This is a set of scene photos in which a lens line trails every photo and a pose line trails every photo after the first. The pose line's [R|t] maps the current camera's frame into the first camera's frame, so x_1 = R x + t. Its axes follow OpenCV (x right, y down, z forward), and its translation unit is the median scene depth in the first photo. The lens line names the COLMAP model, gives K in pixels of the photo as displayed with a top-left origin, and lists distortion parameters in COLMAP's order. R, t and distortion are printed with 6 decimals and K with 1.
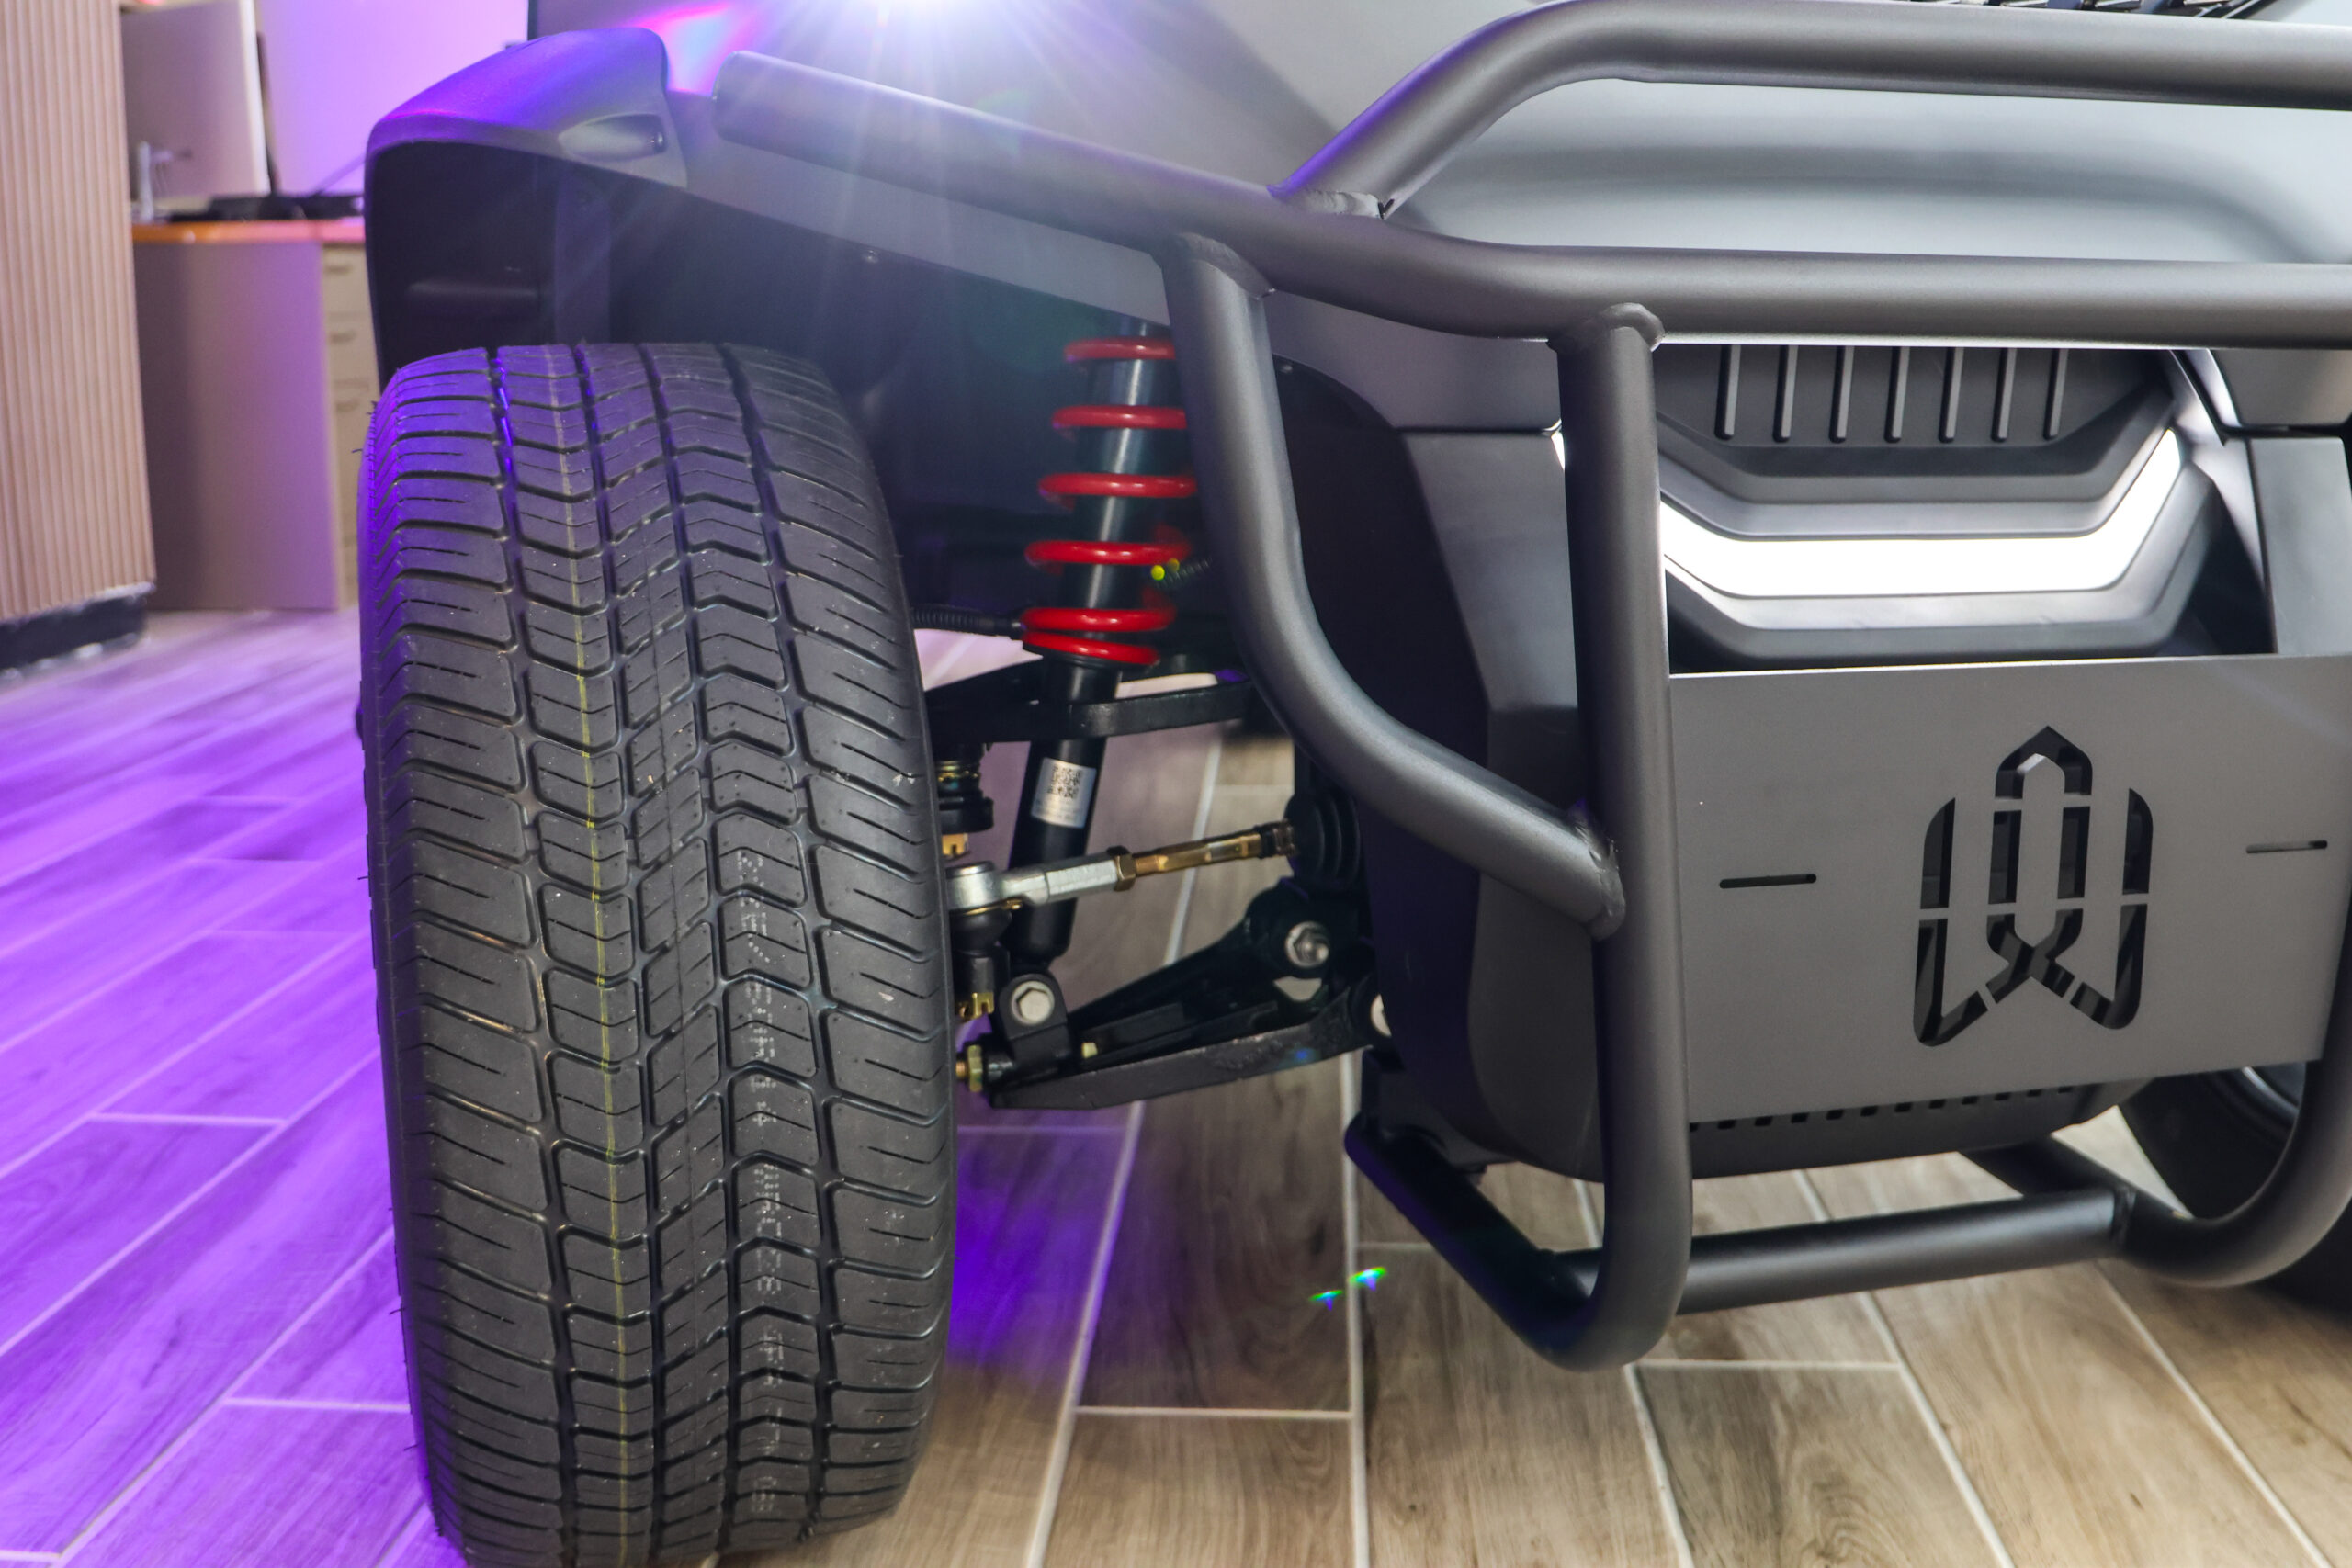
lens RADIAL K [[2551.6, 0, 1176.0], [0, 2551.6, 784.0], [0, 0, 1]] dist [-0.130054, 0.100449]
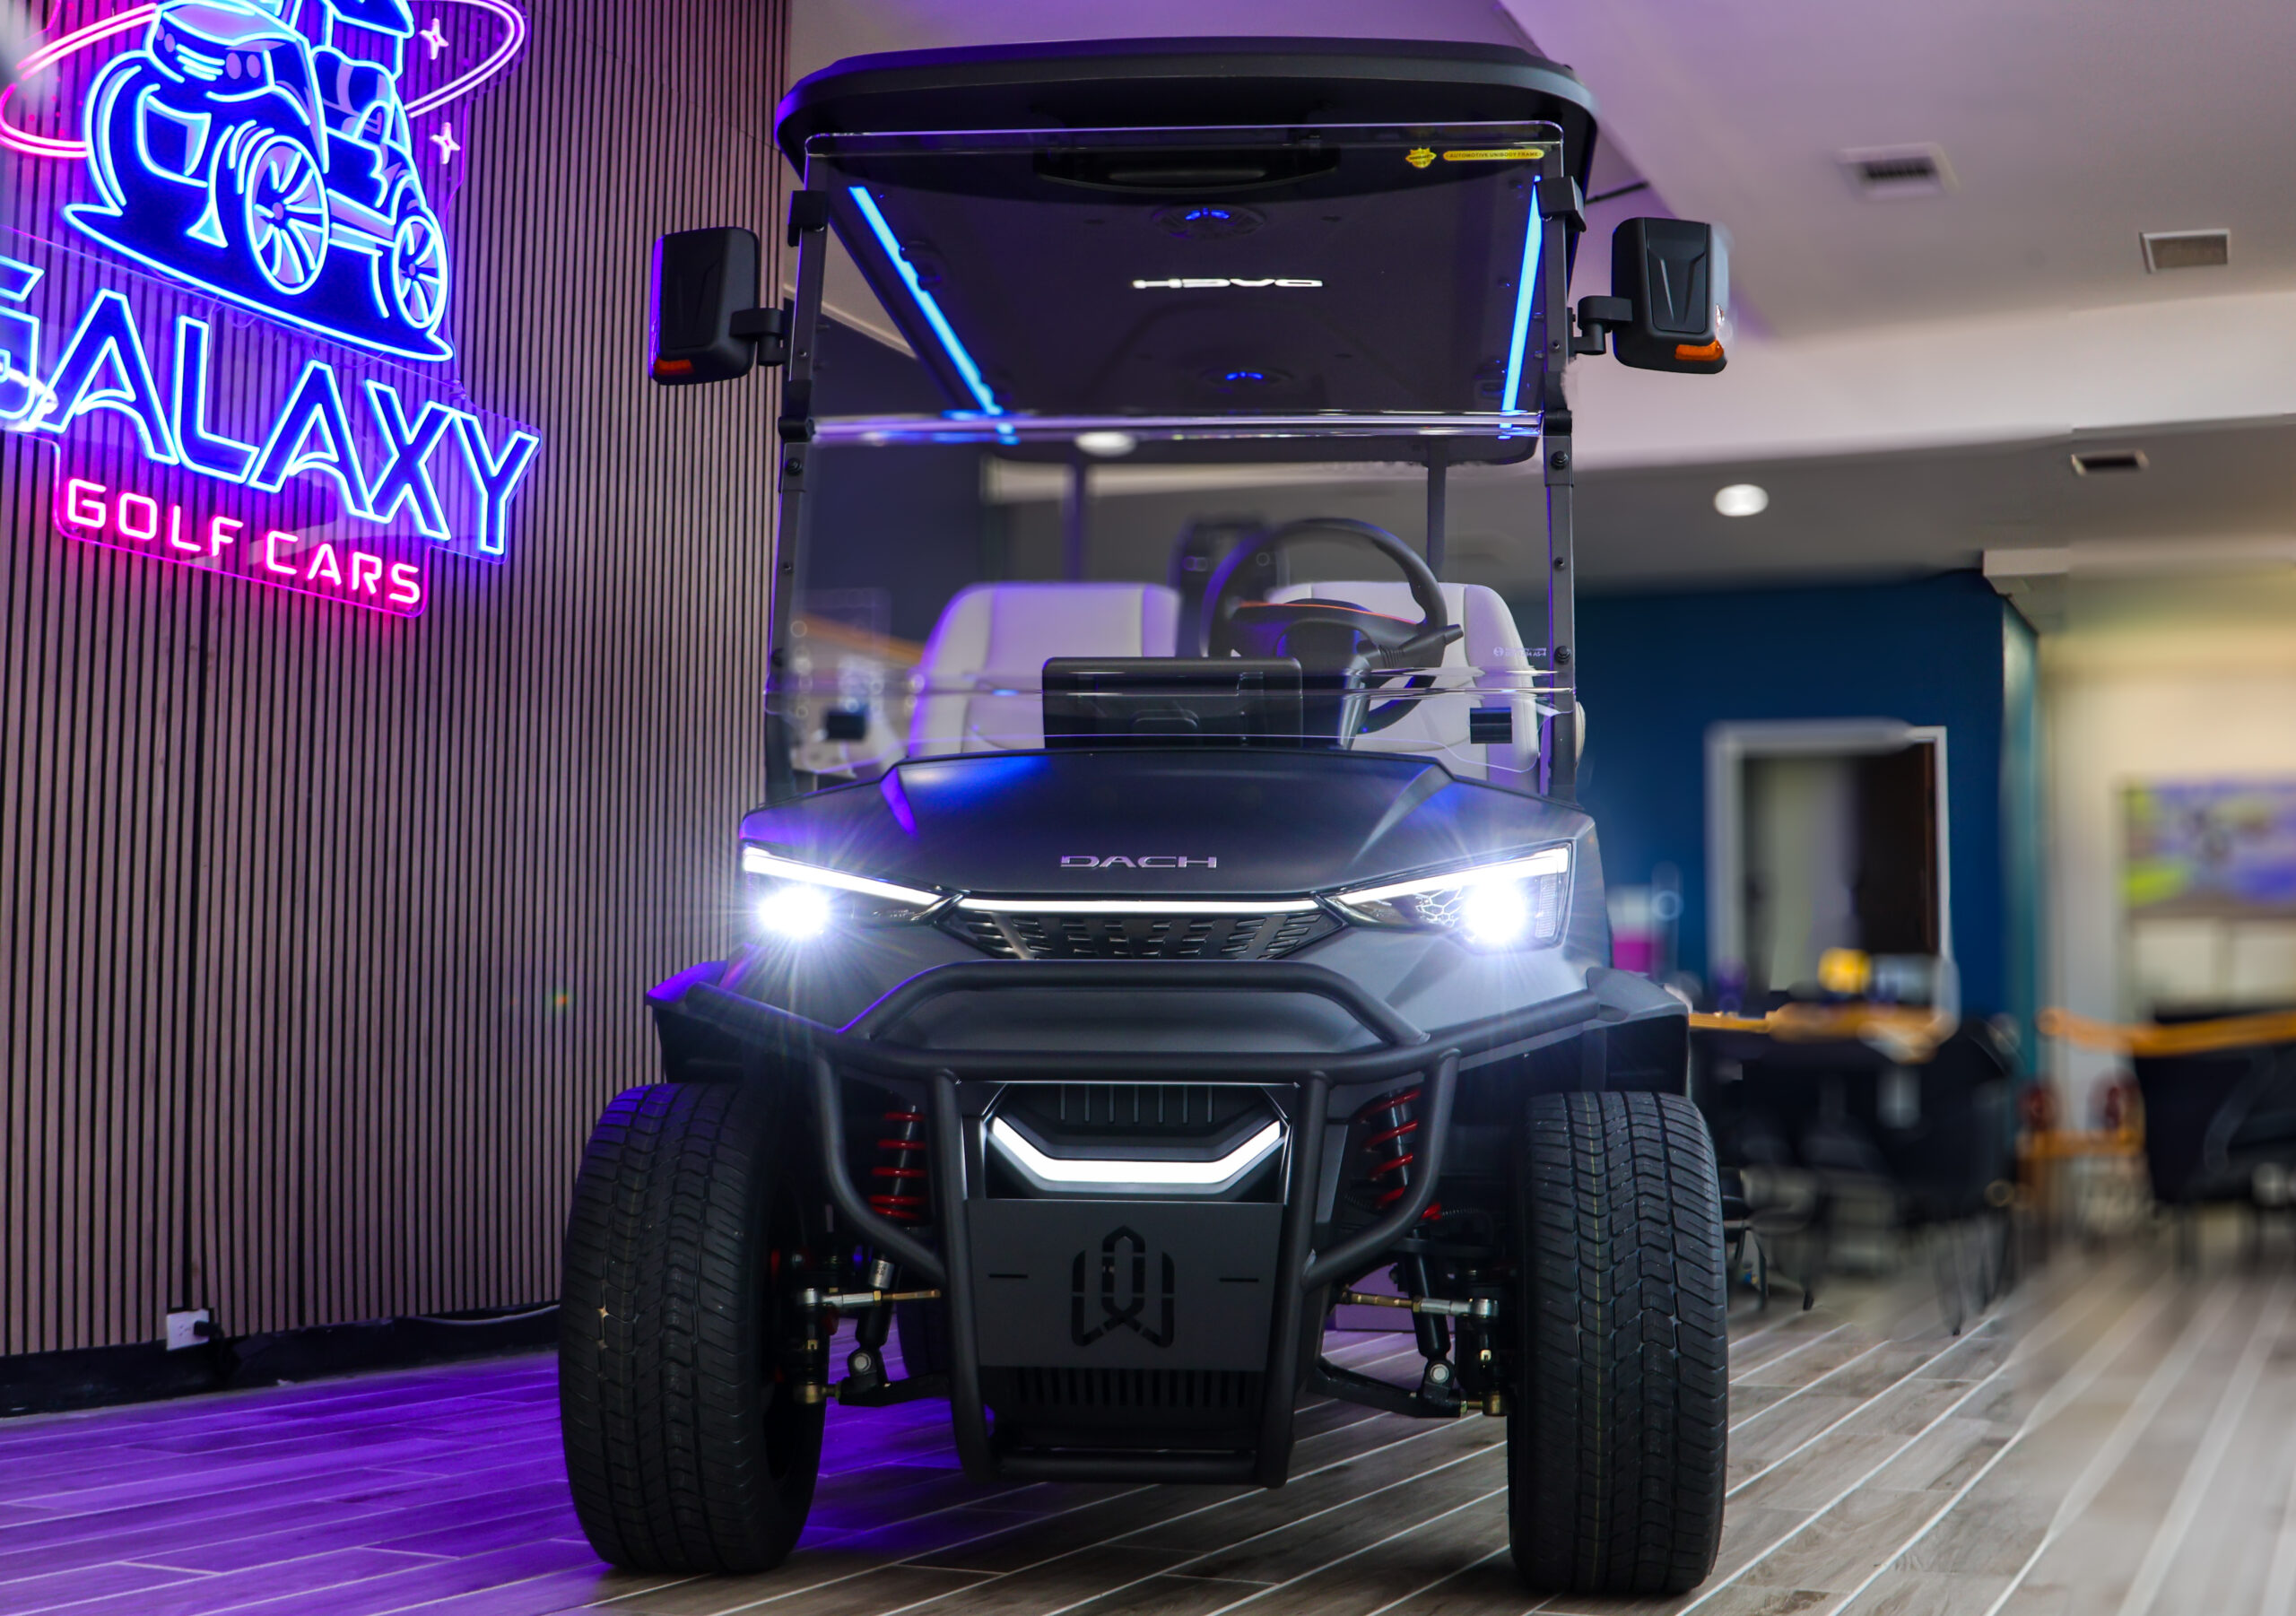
lens RADIAL K [[2954.7, 0, 1134.8], [0, 2954.7, 865.8], [0, 0, 1]] dist [-0.104197, 0.001661]
pose [[0.942408, -0.015561, -0.334104, 1.400204], [-0.071130, 0.966742, -0.245662, 0.373328], [0.326815, 0.255278, 0.909959, -1.928279]]
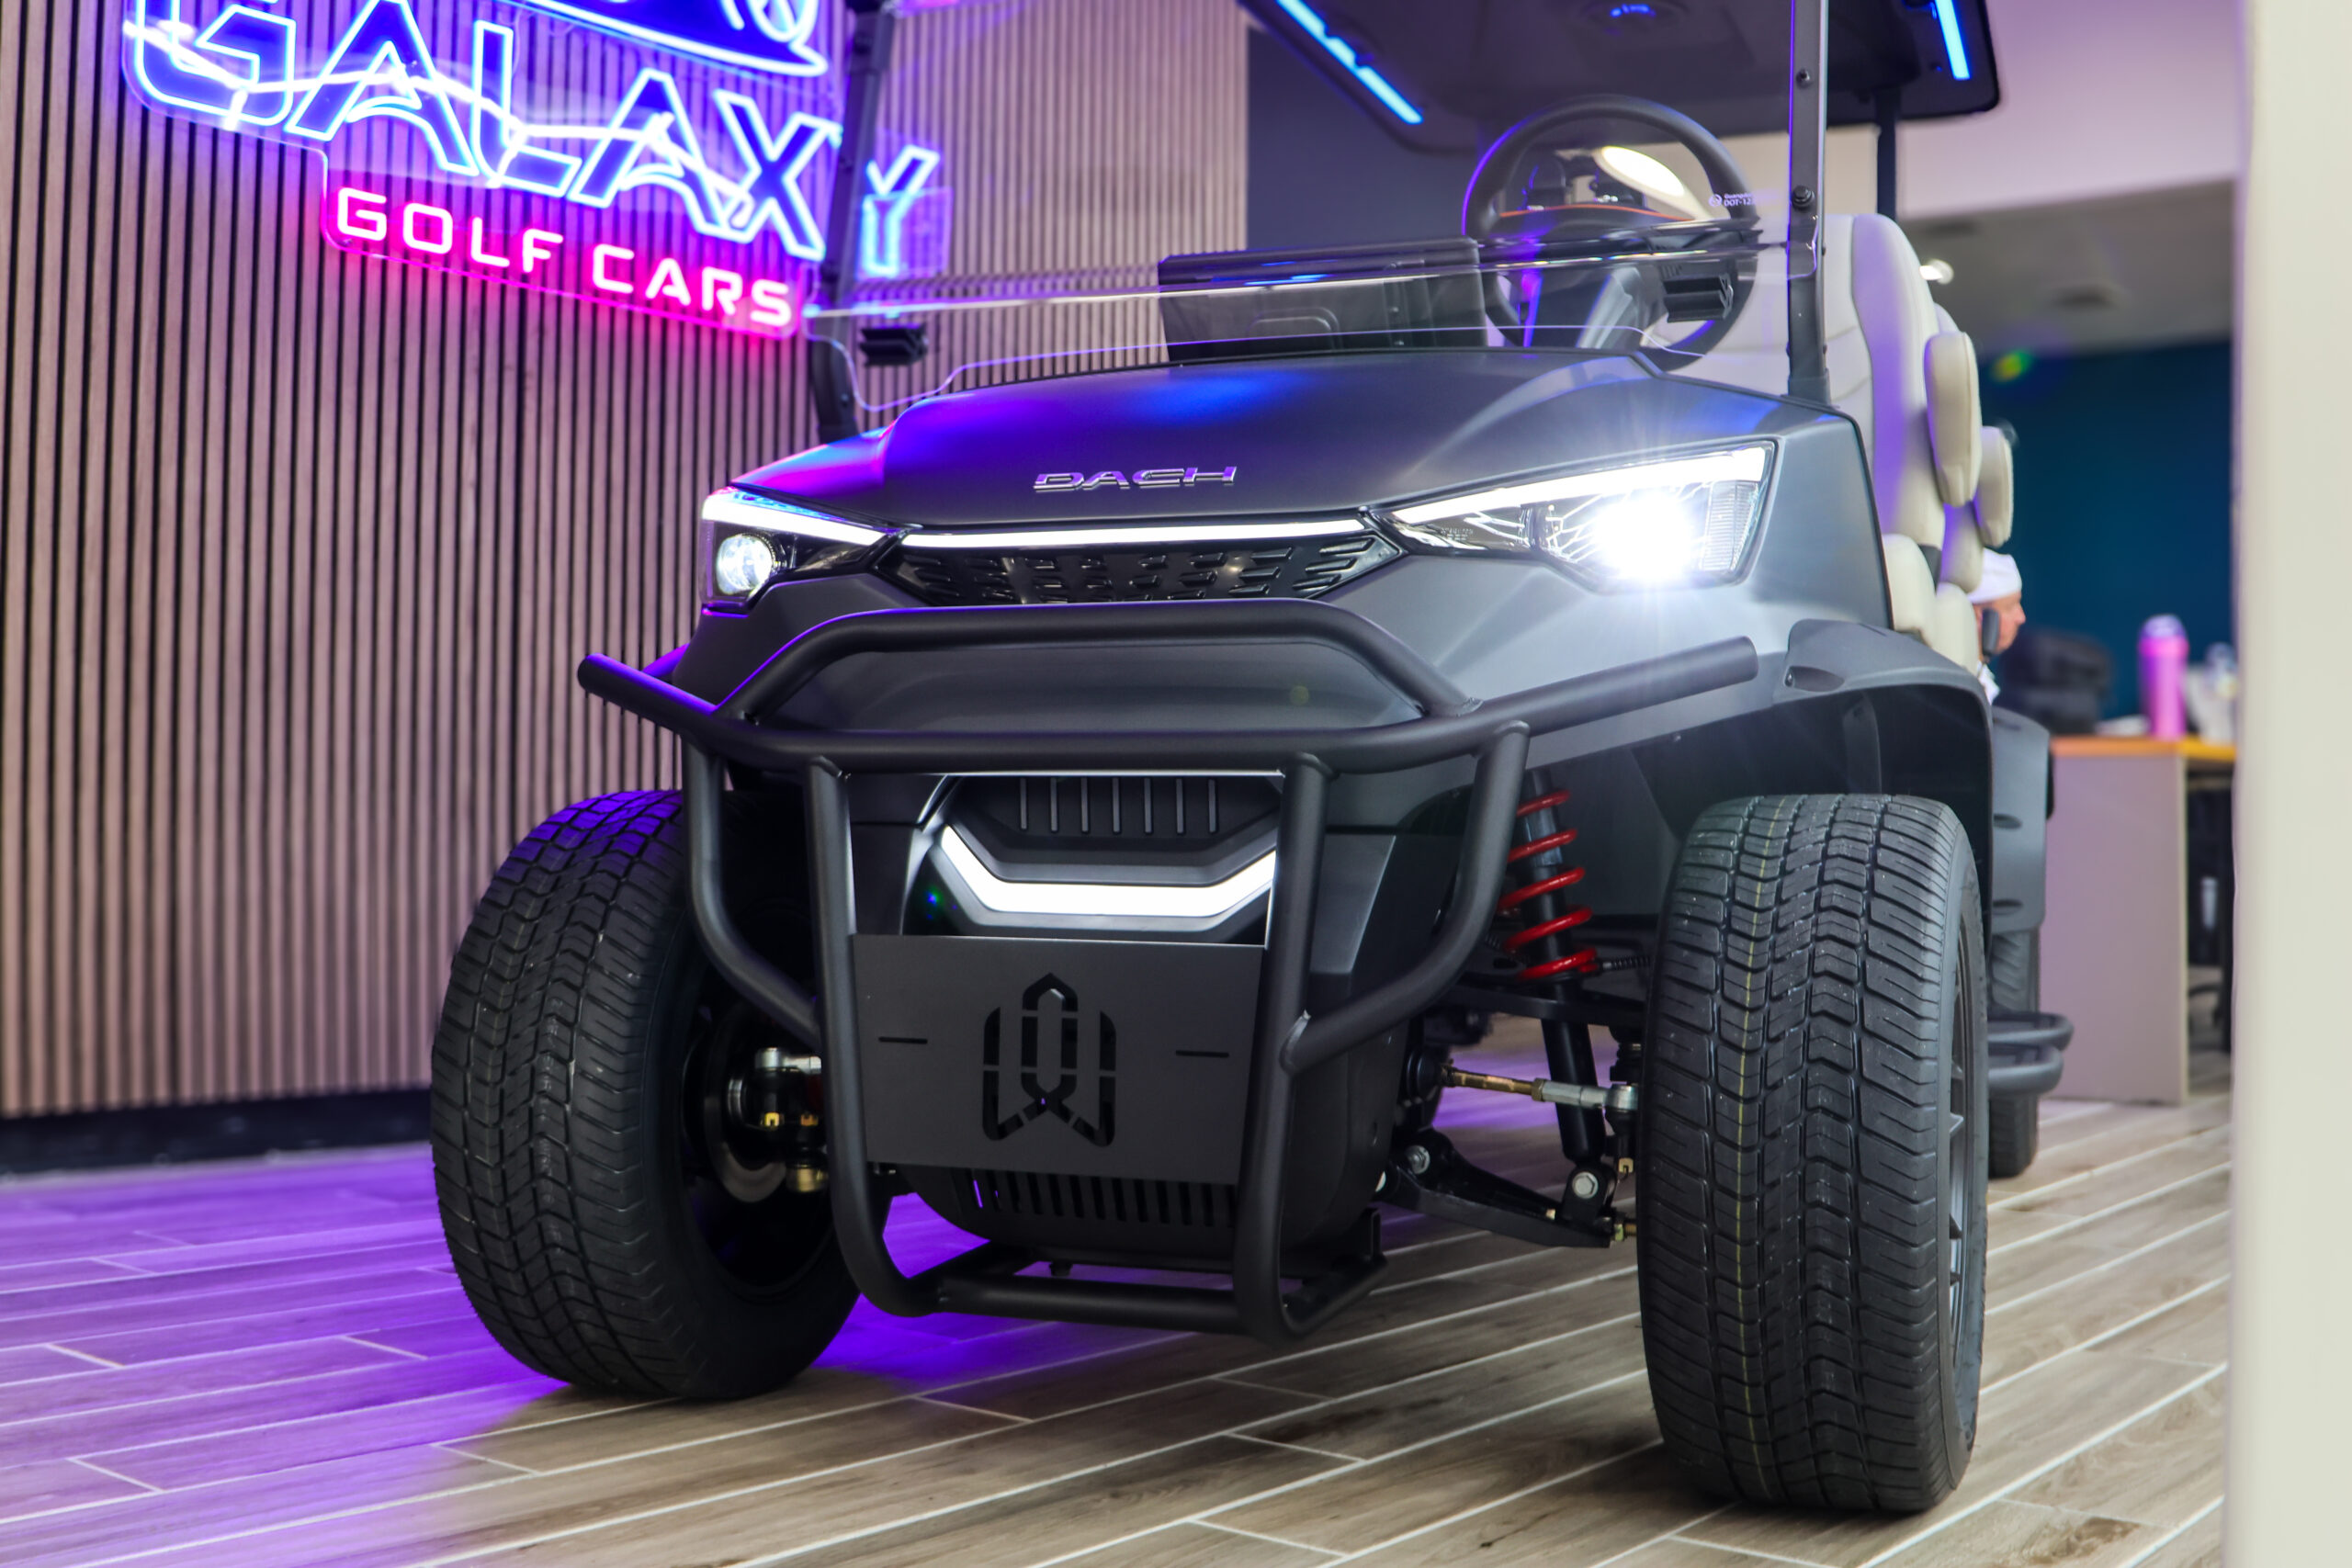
lens RADIAL K [[2565.9, 0, 1176.0], [0, 2565.9, 784.0], [0, 0, 1]] dist [-0.200288, 0.430555]
pose [[0.817714, -0.003999, -0.575611, 1.527139], [-0.117467, 0.977774, -0.173667, 0.160599], [0.563511, 0.209625, 0.799070, -0.516470]]
